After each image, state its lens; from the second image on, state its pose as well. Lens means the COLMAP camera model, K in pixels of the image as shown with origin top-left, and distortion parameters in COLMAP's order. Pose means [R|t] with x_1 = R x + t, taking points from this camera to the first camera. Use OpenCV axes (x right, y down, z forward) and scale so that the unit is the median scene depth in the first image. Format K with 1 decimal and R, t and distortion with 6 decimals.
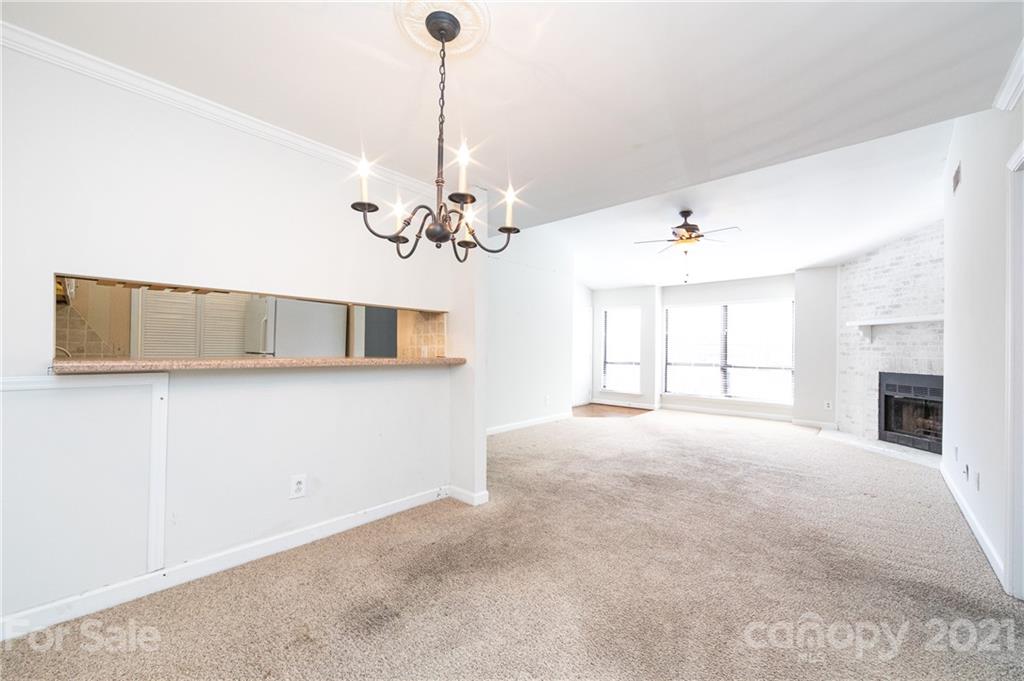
lens RADIAL K [[404.5, 0, 509.9], [0, 404.5, 340.5], [0, 0, 1]] dist [0.001110, -0.000778]
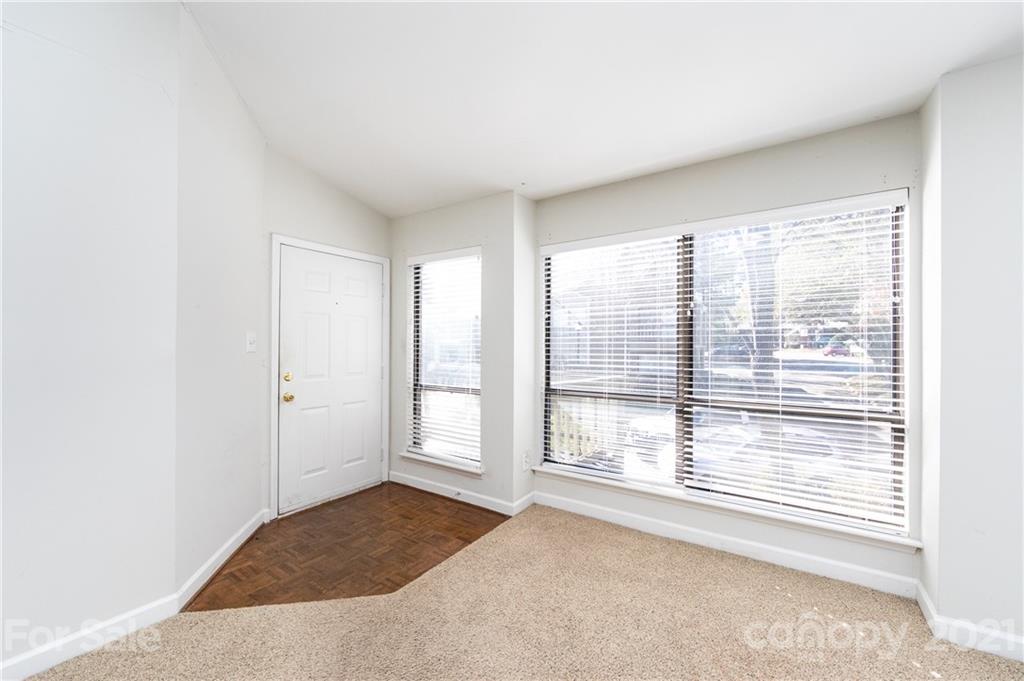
lens RADIAL K [[404.5, 0, 516.6], [0, 404.5, 342.7], [0, 0, 1]] dist [0.001110, -0.000778]
pose [[0.999920, -0.003703, 0.012094, 0.349188], [0.003645, 0.999982, 0.004853, 0.006417], [-0.012111, -0.004808, 0.999915, 0.596371]]
